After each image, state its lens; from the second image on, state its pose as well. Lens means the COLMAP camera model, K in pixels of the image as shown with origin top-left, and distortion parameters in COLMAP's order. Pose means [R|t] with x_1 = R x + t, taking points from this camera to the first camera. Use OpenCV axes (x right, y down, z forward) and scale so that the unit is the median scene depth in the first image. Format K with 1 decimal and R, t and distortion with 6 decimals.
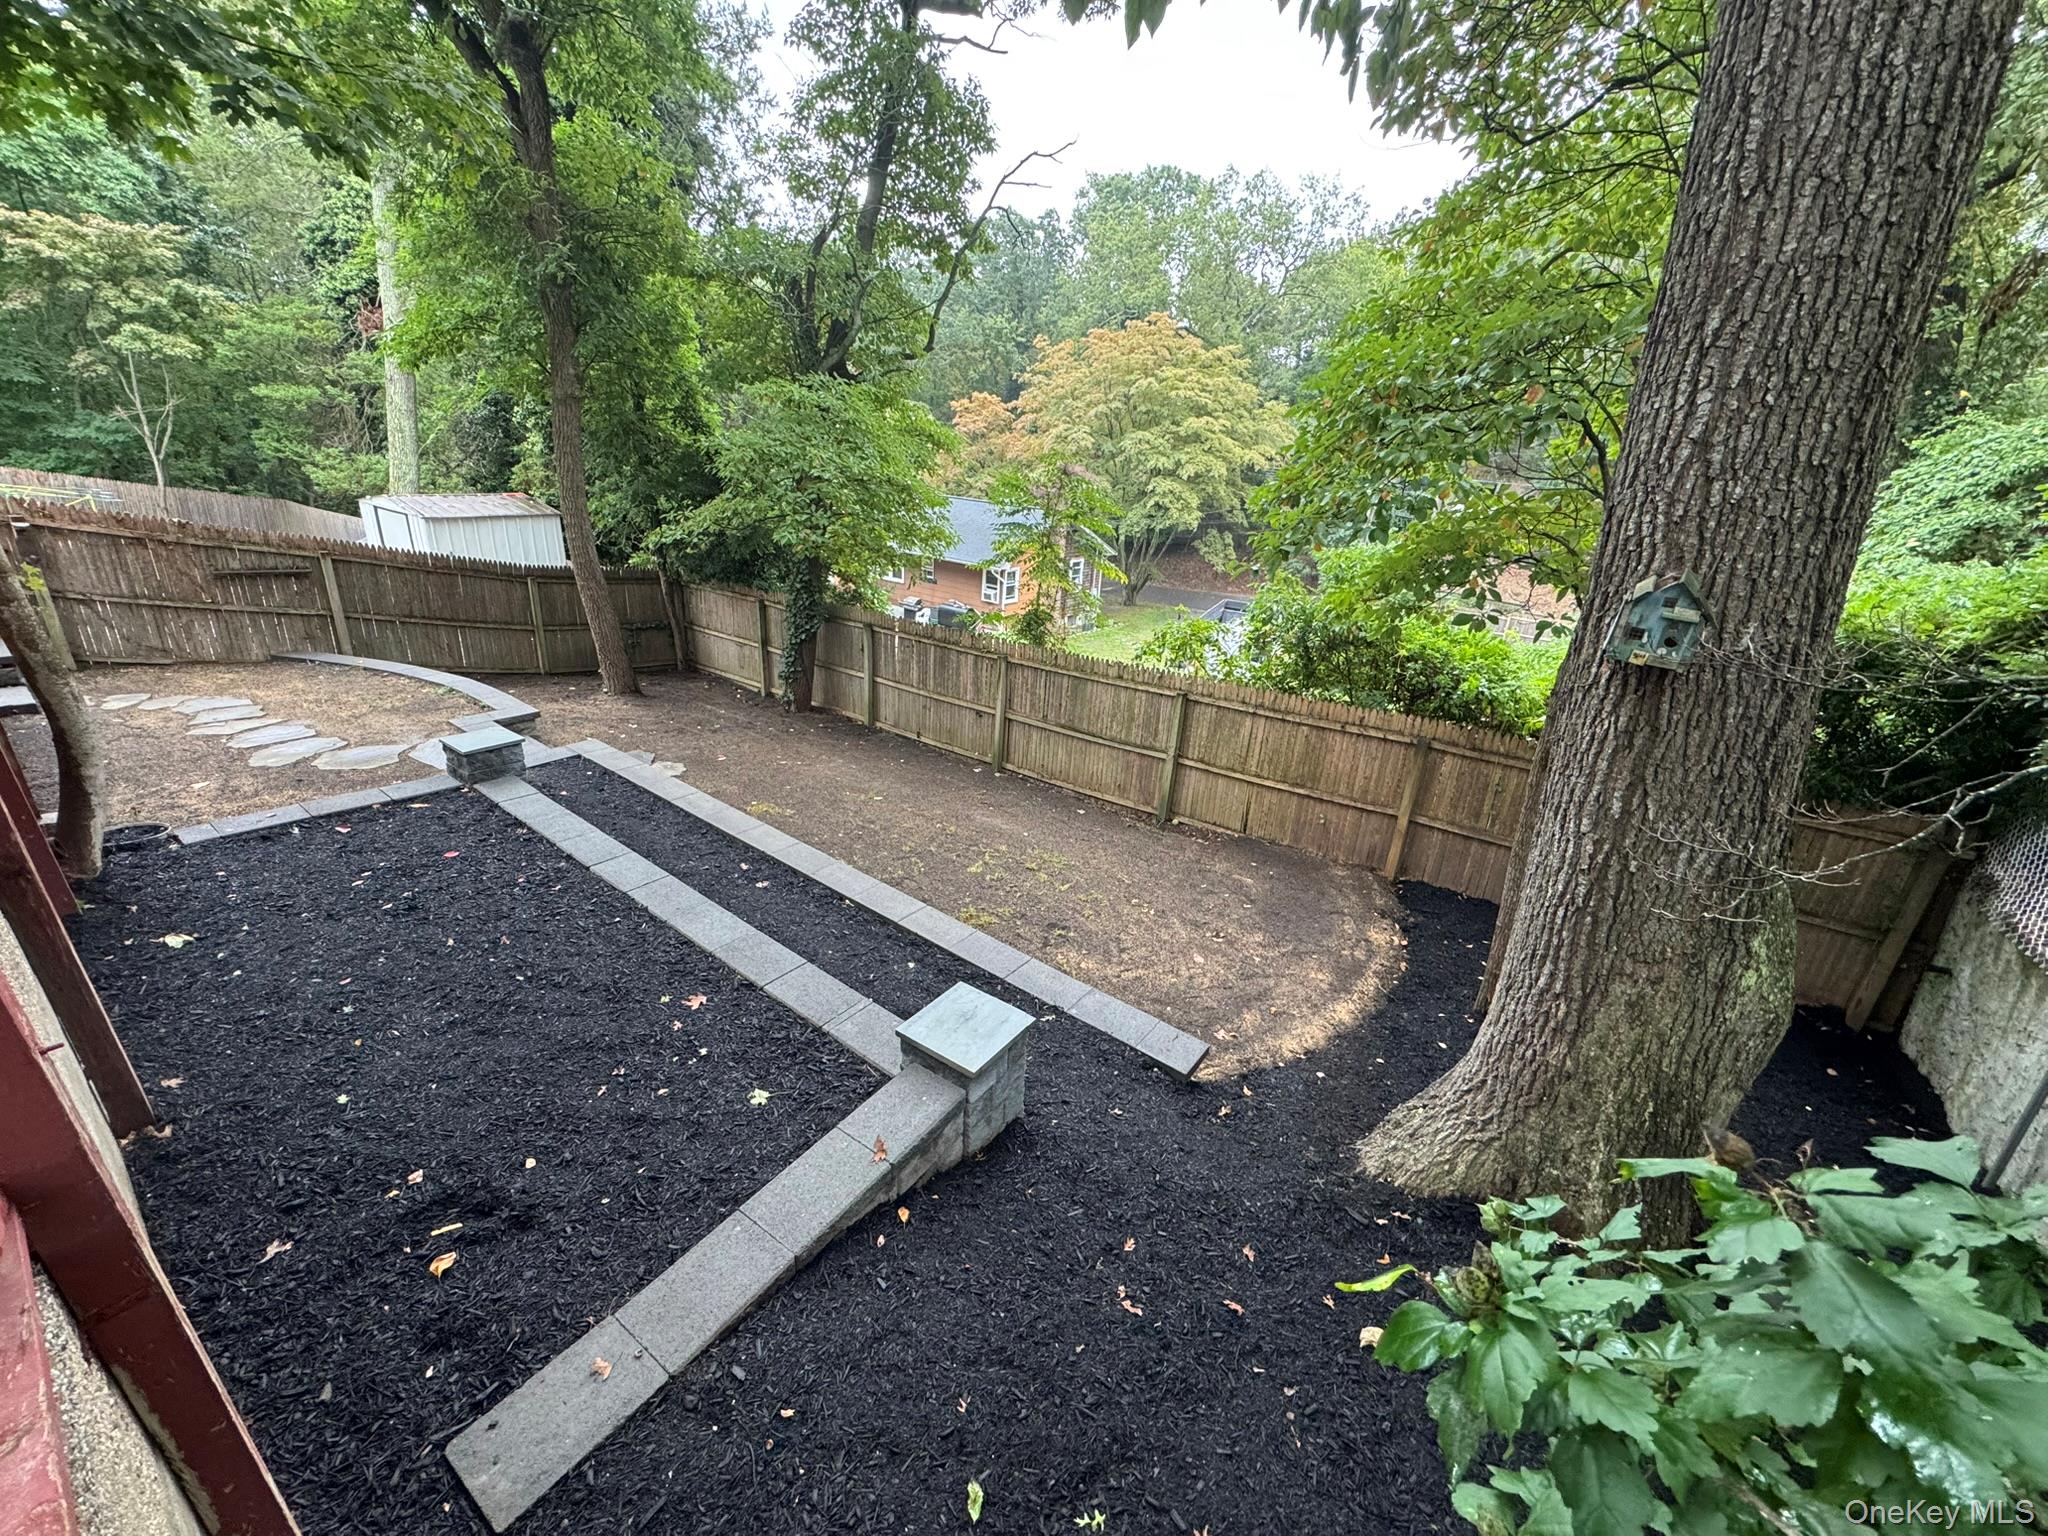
lens RADIAL K [[817.9, 0, 1017.7], [0, 817.9, 765.2], [0, 0, 1]] dist [-0.000700, 0.000826]
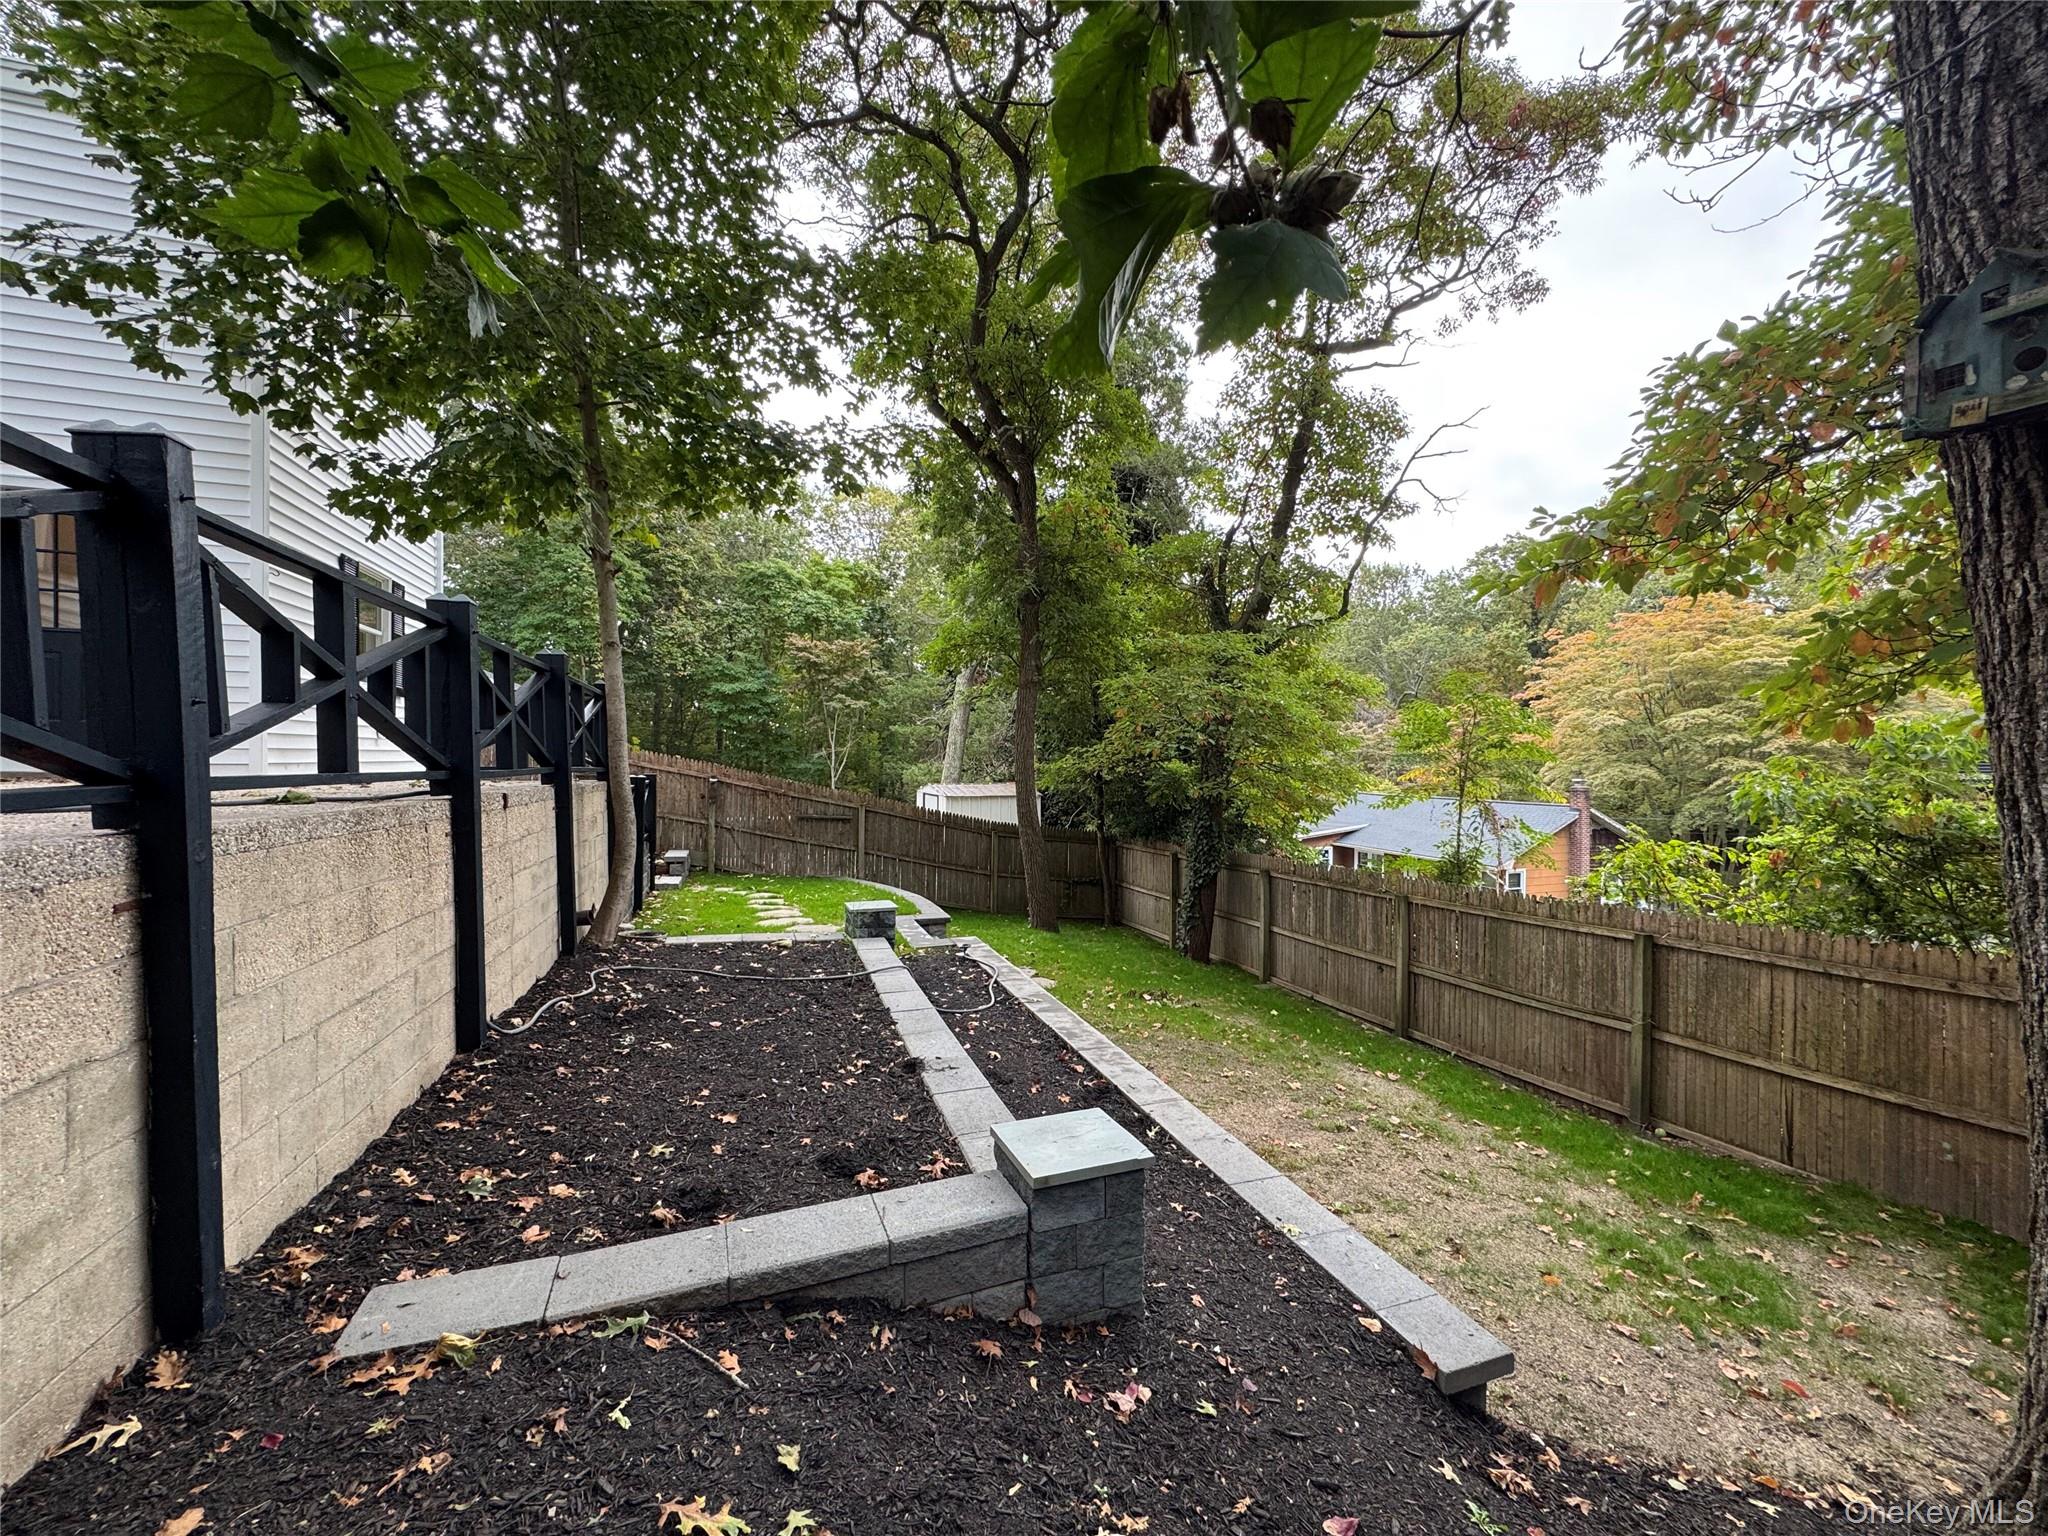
lens RADIAL K [[817.9, 0, 1021.5], [0, 817.9, 768.7], [0, 0, 1]] dist [-0.000700, 0.000826]
pose [[0.826218, -0.052424, -0.560906, 0.137696], [-0.167989, 0.927436, -0.334129, 0.095528], [0.537721, 0.370290, 0.757457, 0.088344]]
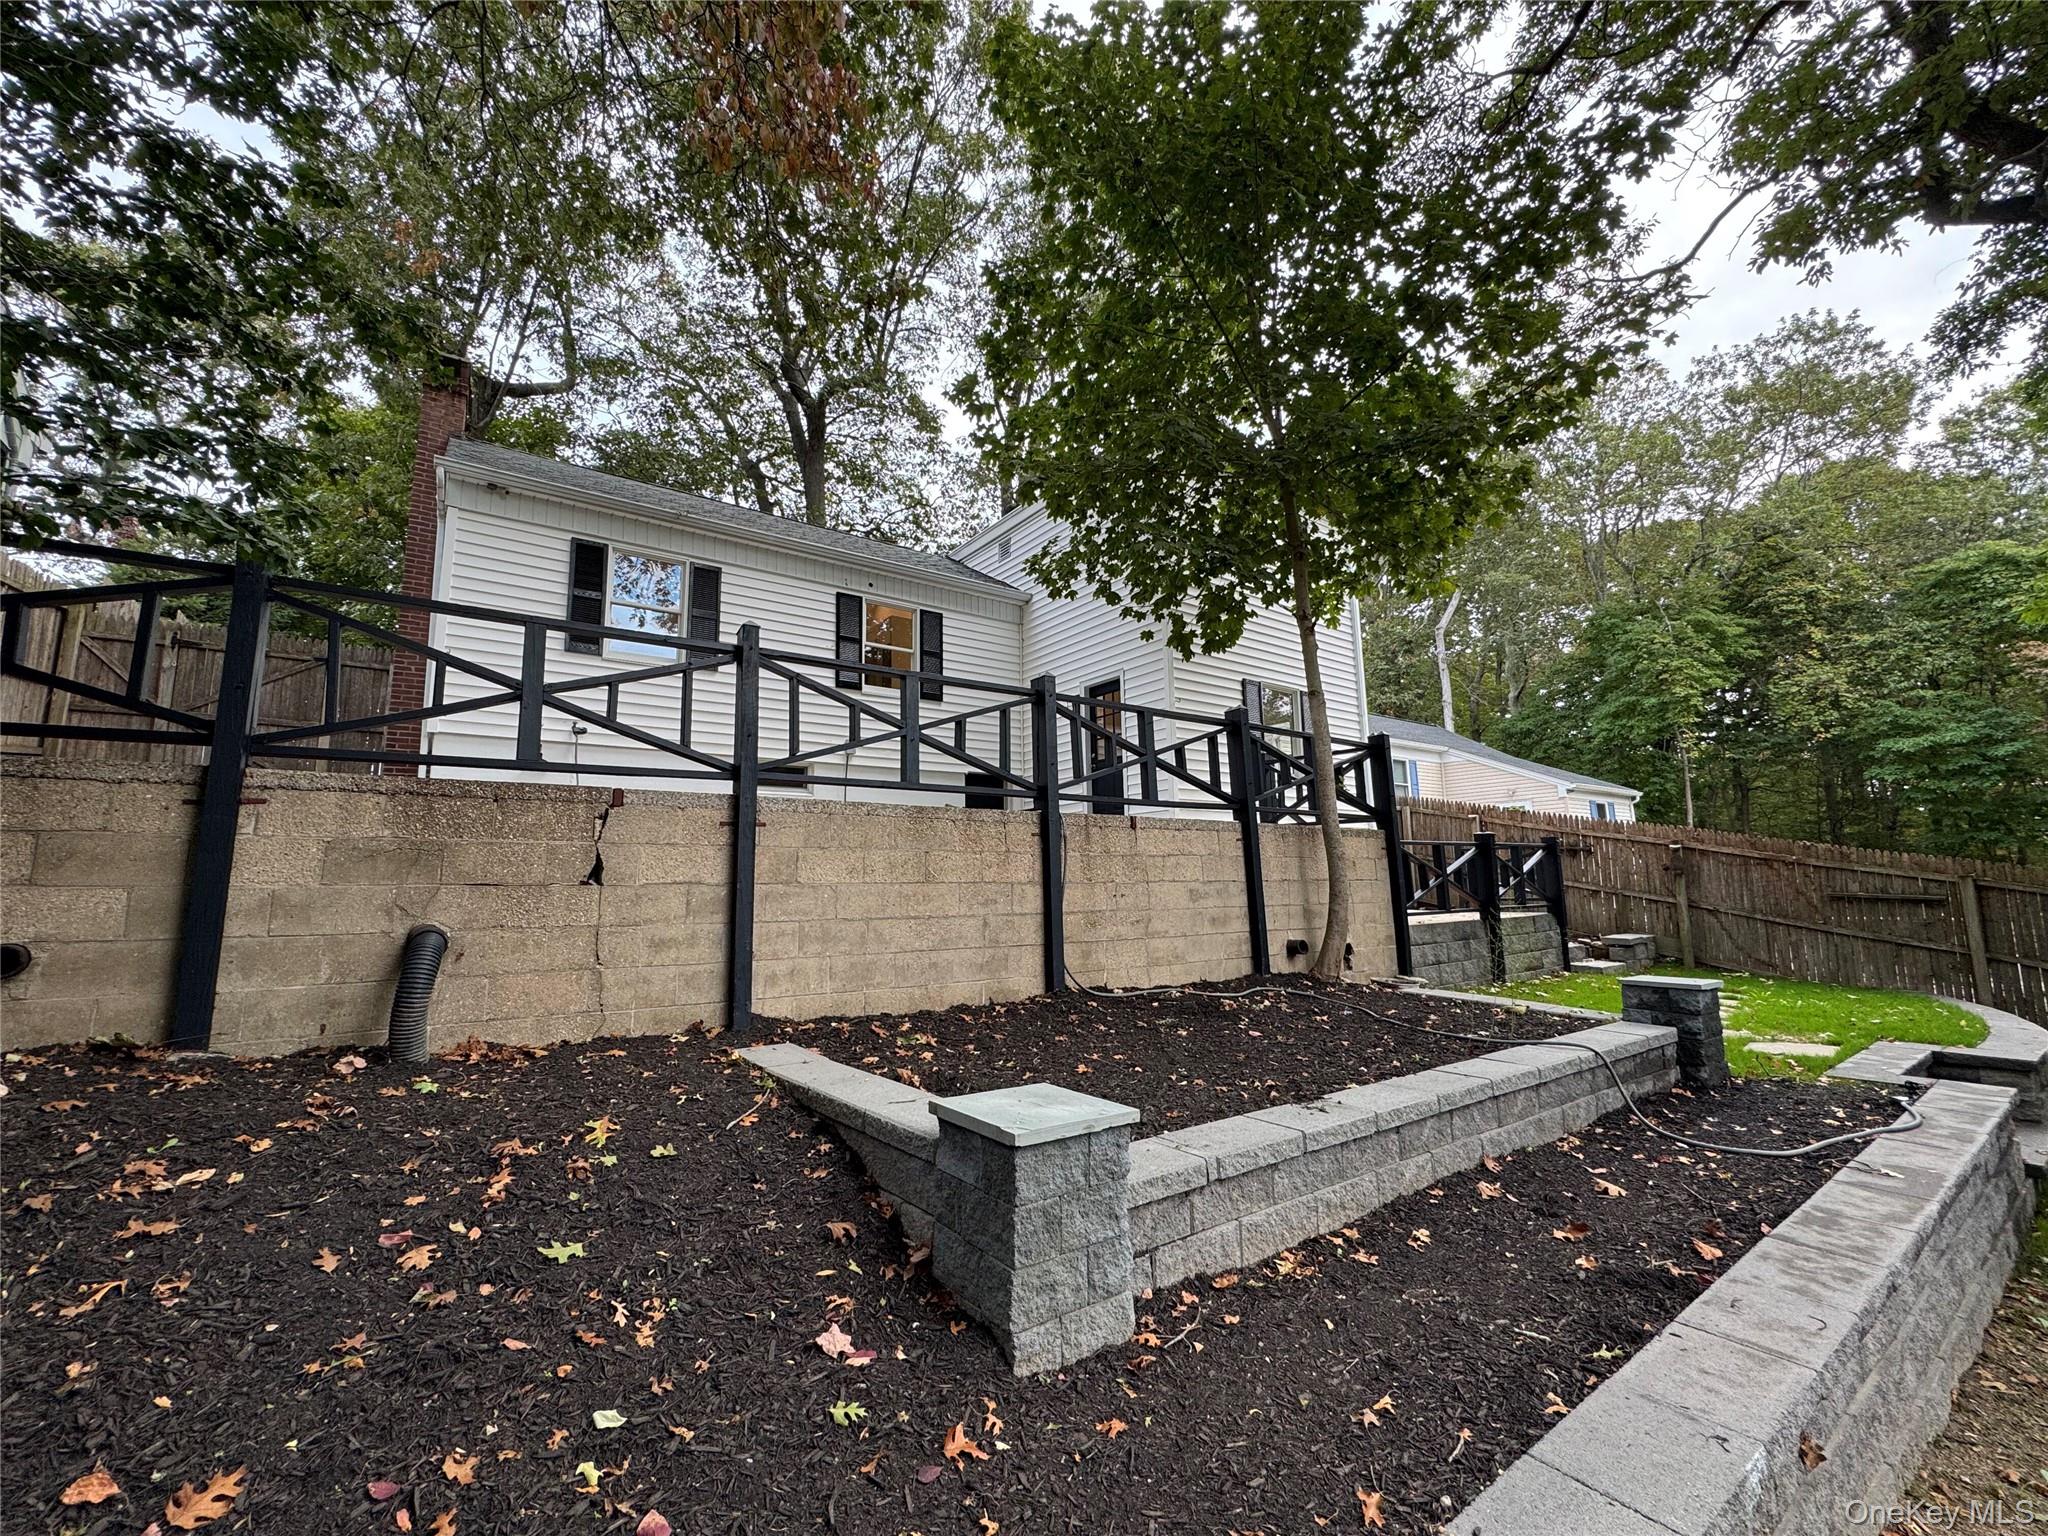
lens RADIAL K [[817.9, 0, 1029.9], [0, 817.9, 768.7], [0, 0, 1]] dist [-0.000700, 0.000826]
pose [[-0.305358, -0.196163, -0.931814, 0.229628], [-0.361125, 0.929309, -0.077294, 0.042441], [0.881105, 0.312899, -0.354611, 0.435549]]
